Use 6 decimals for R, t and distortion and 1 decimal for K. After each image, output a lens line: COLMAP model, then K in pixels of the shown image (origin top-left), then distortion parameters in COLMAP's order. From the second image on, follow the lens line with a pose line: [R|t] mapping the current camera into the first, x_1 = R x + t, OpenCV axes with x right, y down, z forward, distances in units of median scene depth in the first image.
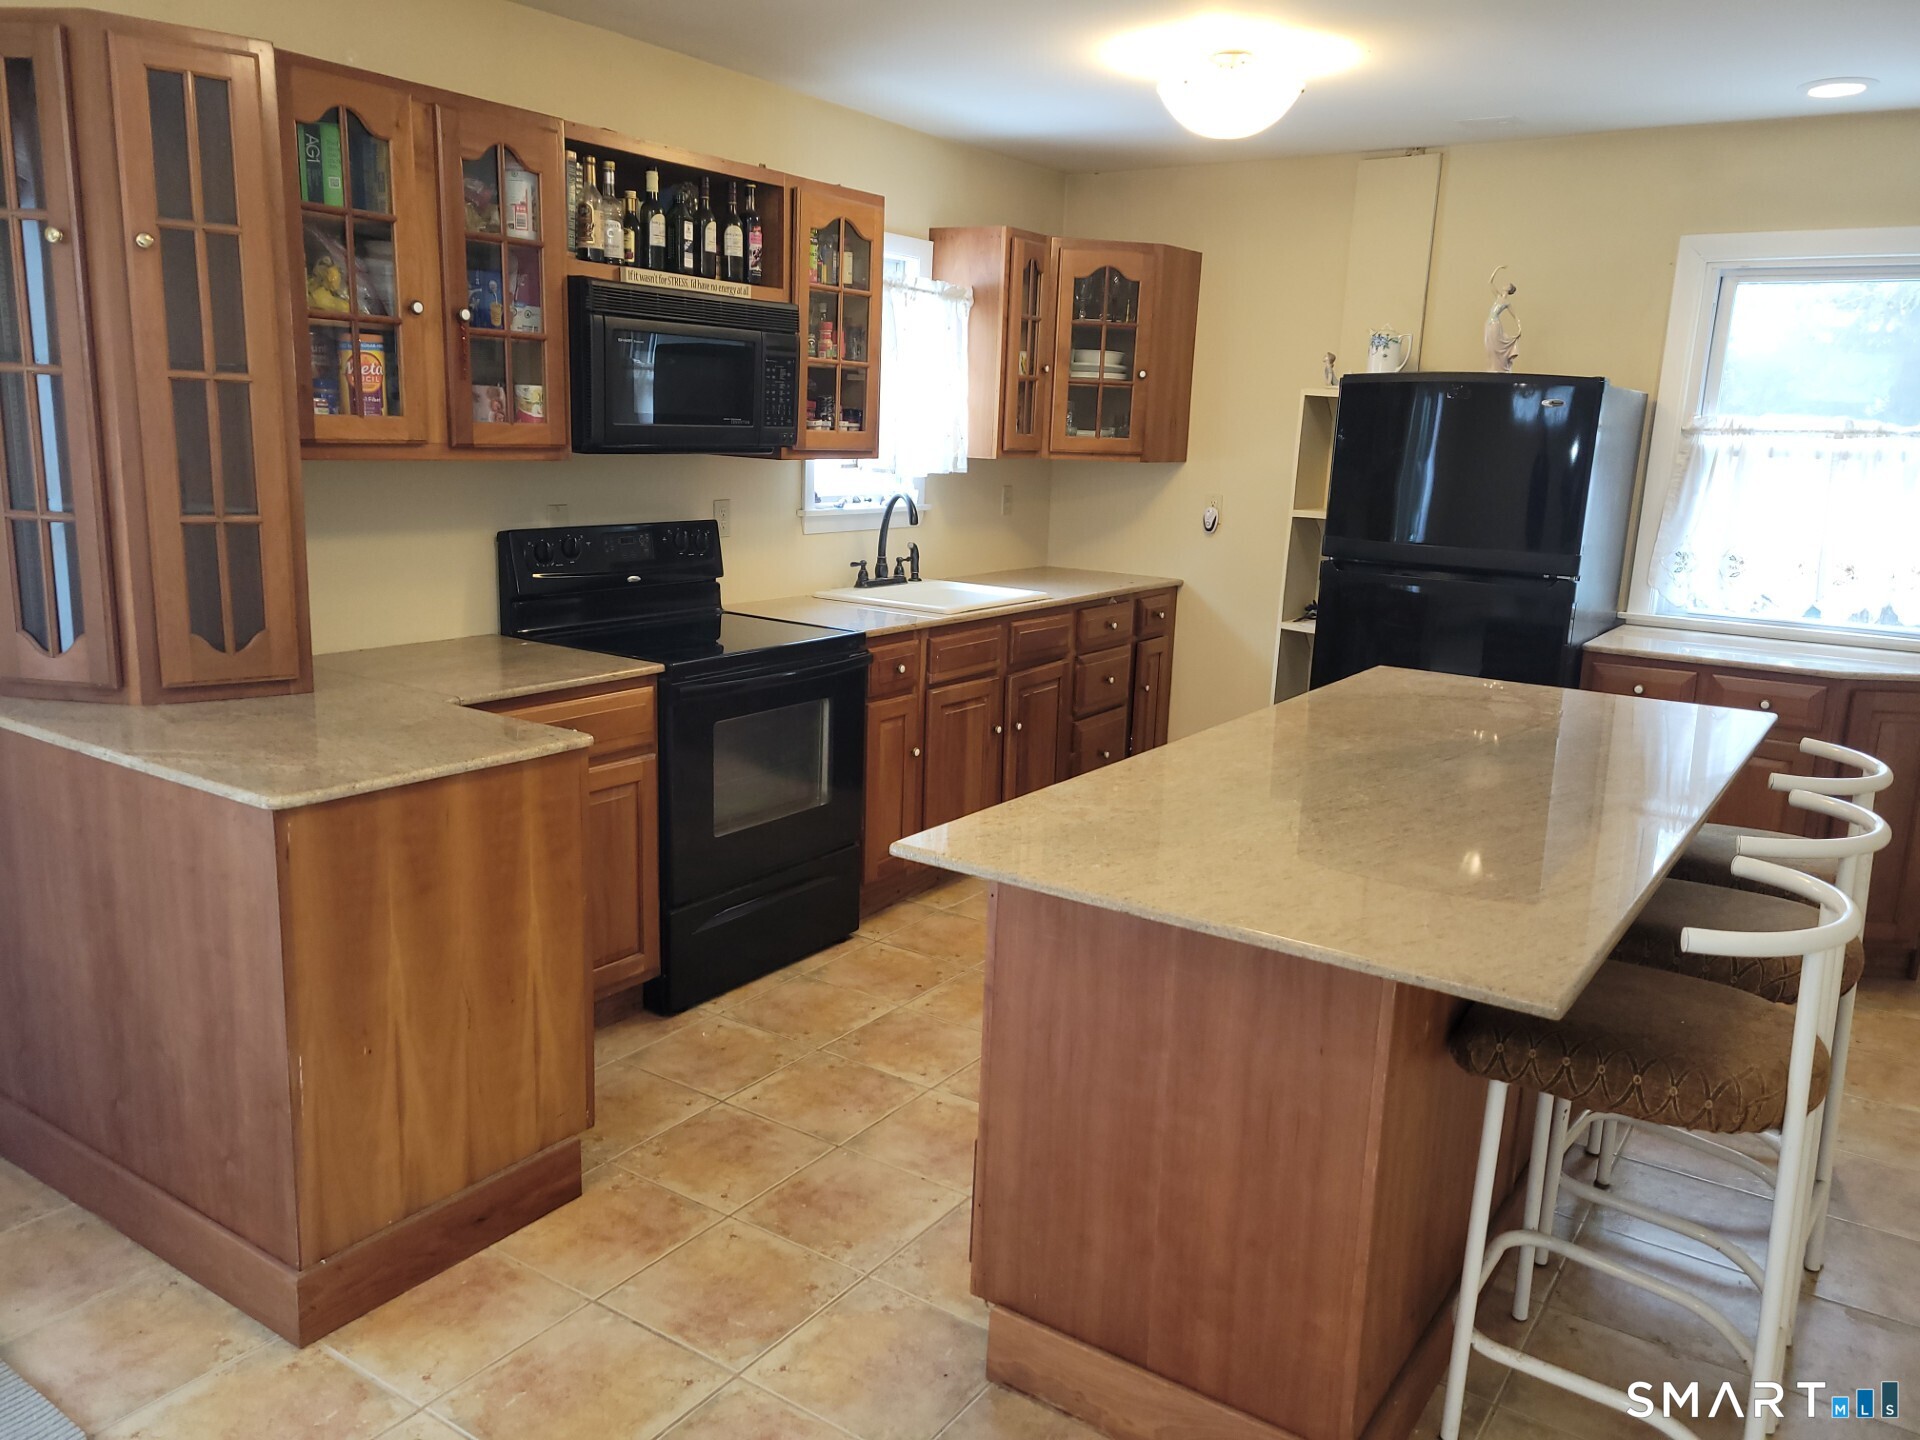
lens RADIAL K [[1430.3, 0, 965.2], [0, 1430.3, 718.4], [0, 0, 1]] dist [0.048130, -0.010455]
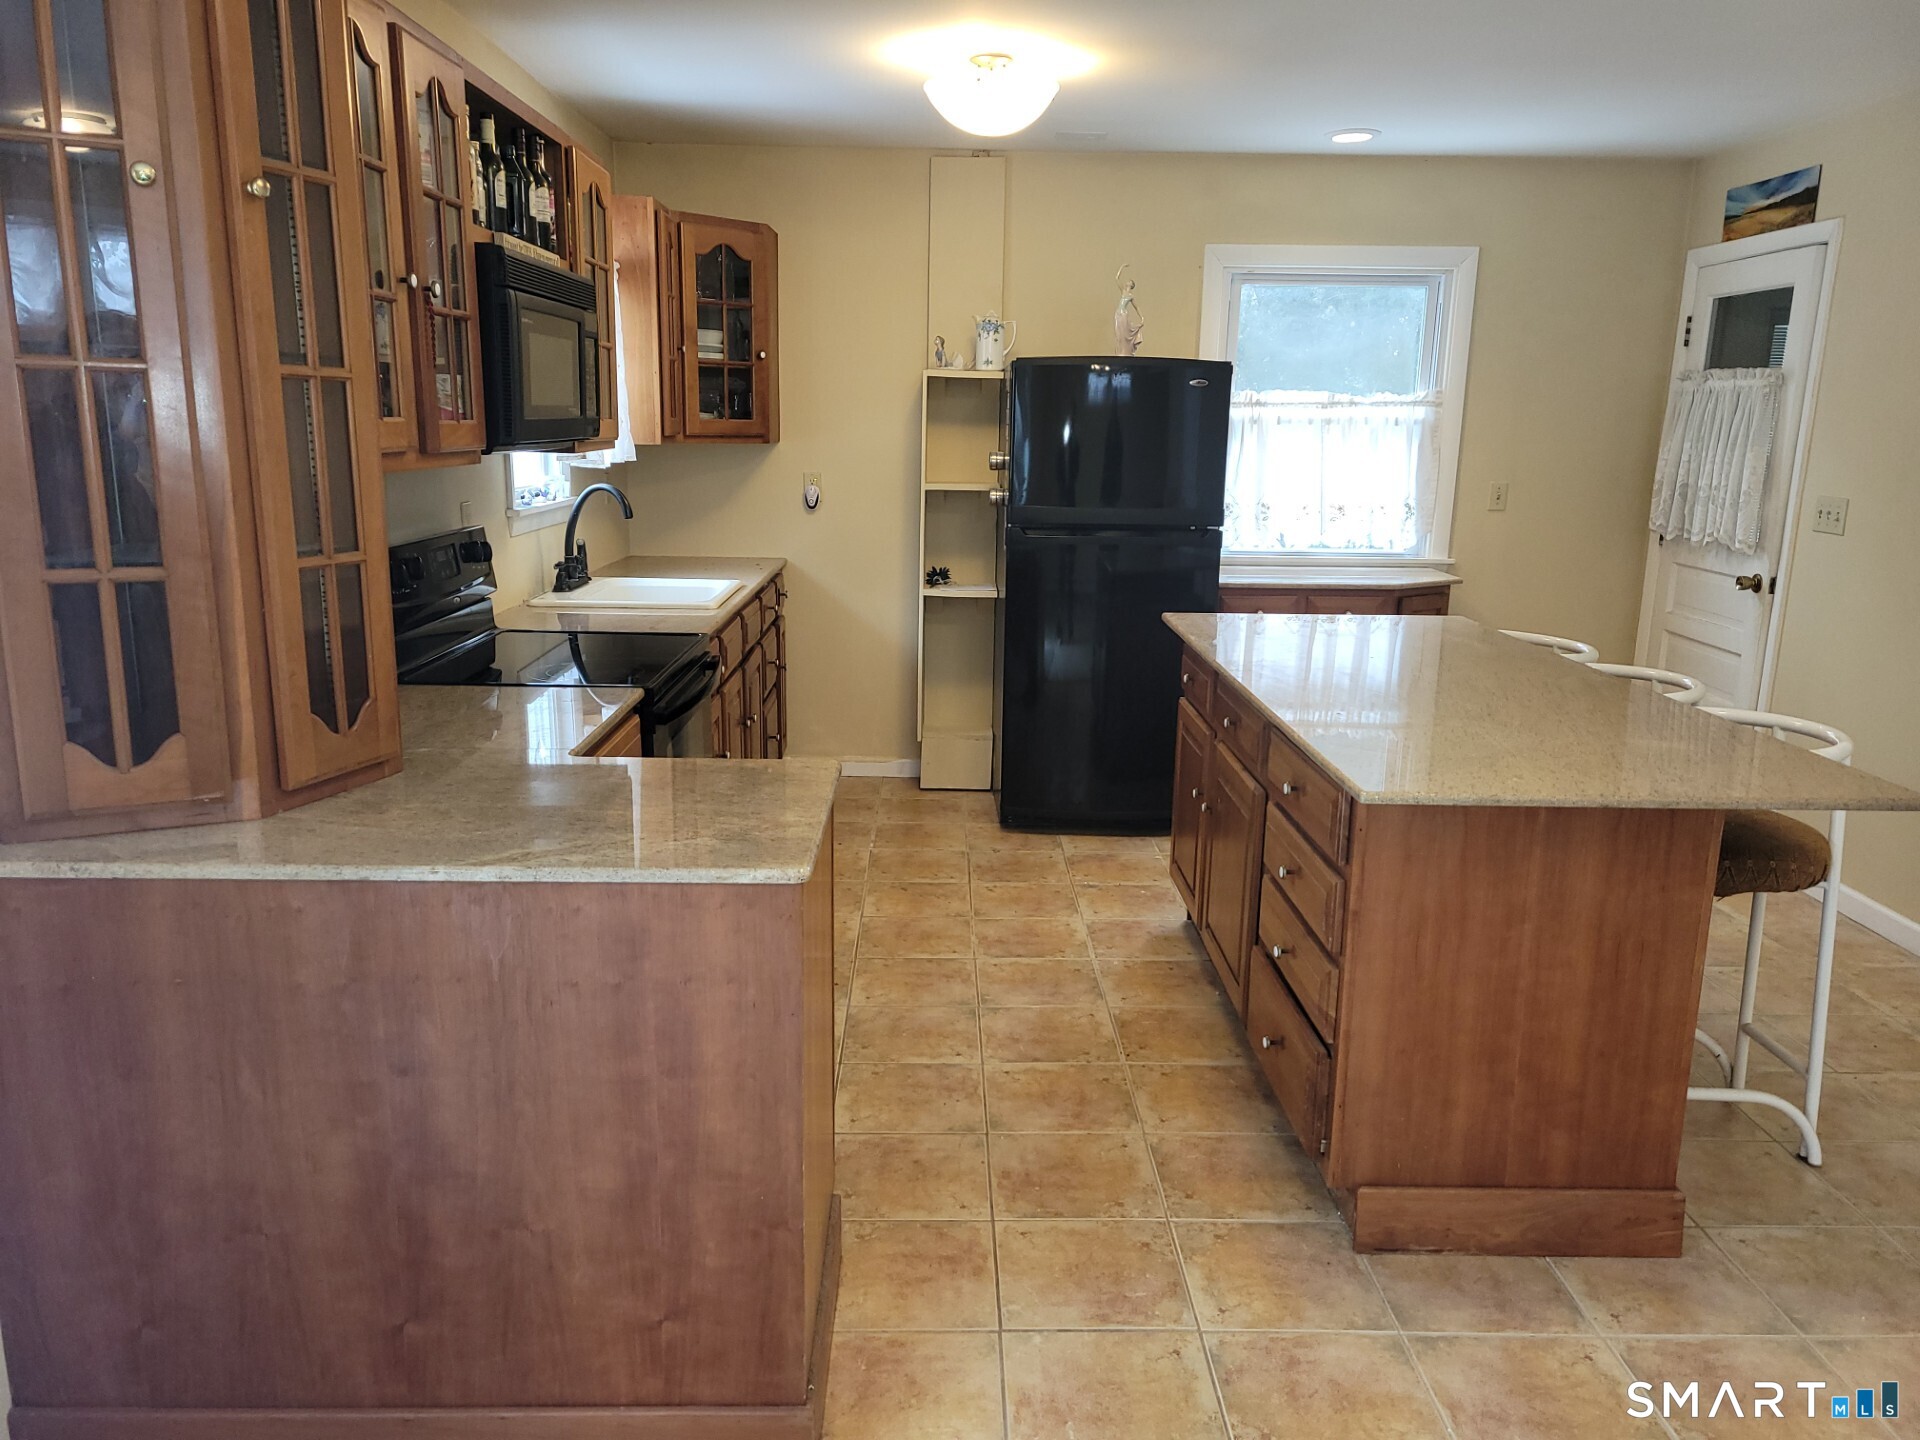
lens RADIAL K [[1430.3, 0, 963.3], [0, 1430.3, 731.3], [0, 0, 1]] dist [0.048130, -0.010455]
pose [[0.819860, -0.146044, 0.553625, -0.677118], [0.130927, 0.989123, 0.067038, -0.055695], [-0.557394, 0.017523, 0.830063, 0.184283]]
